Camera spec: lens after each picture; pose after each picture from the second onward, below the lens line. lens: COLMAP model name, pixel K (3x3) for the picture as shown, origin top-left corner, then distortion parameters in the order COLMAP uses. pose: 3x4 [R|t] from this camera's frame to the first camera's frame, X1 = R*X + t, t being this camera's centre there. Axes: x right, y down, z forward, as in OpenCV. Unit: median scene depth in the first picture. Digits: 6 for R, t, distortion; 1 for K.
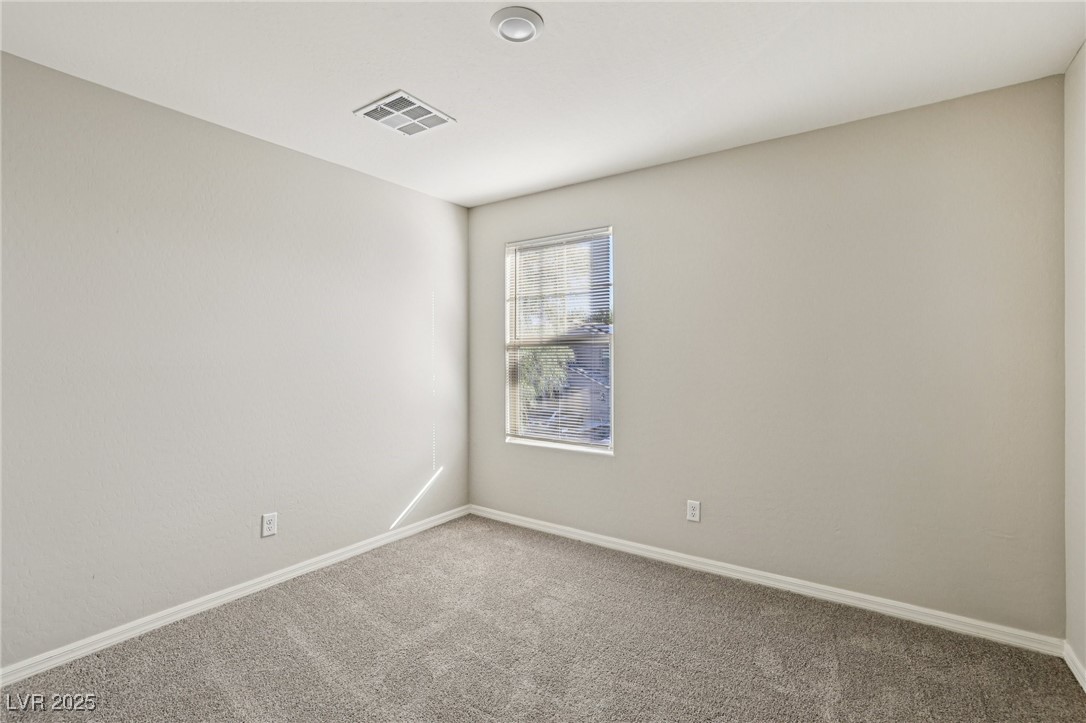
lens RADIAL K [[473.2, 0, 543.0], [0, 473.2, 361.5], [0, 0, 1]] dist [-0.046324, 0.015409]
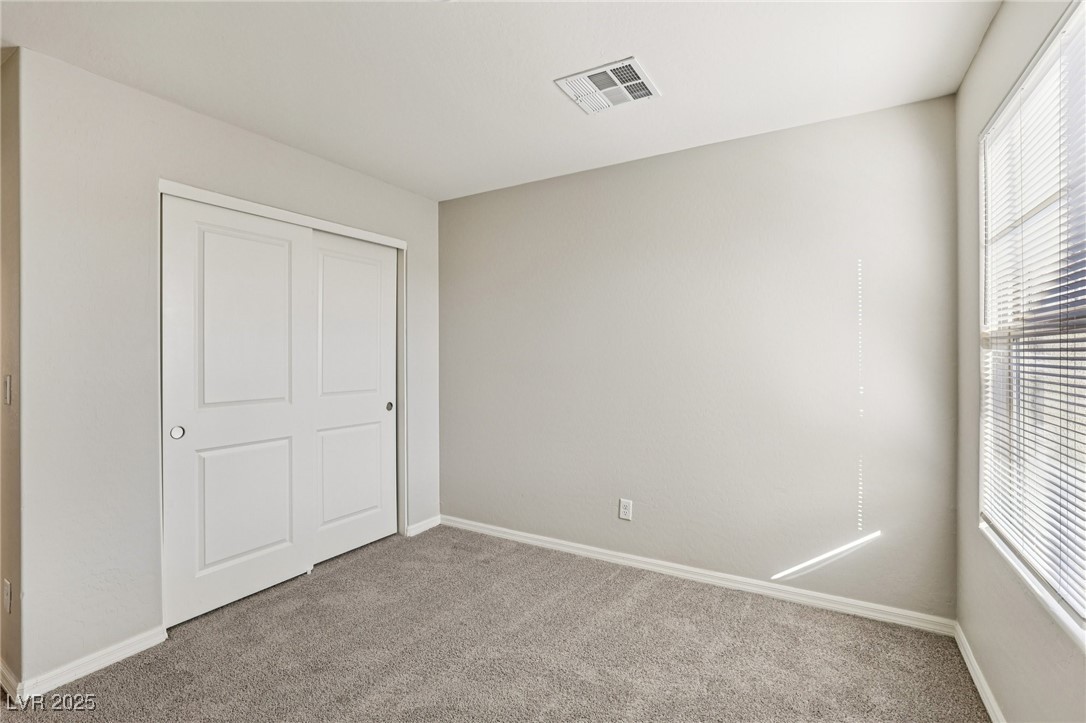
lens RADIAL K [[473.2, 0, 543.0], [0, 473.2, 361.5], [0, 0, 1]] dist [-0.046324, 0.015409]
pose [[0.099184, 0.007438, -0.995041, 0.458689], [-0.005320, 0.999962, 0.006944, -0.009837], [0.995055, 0.004605, 0.099219, 0.618401]]
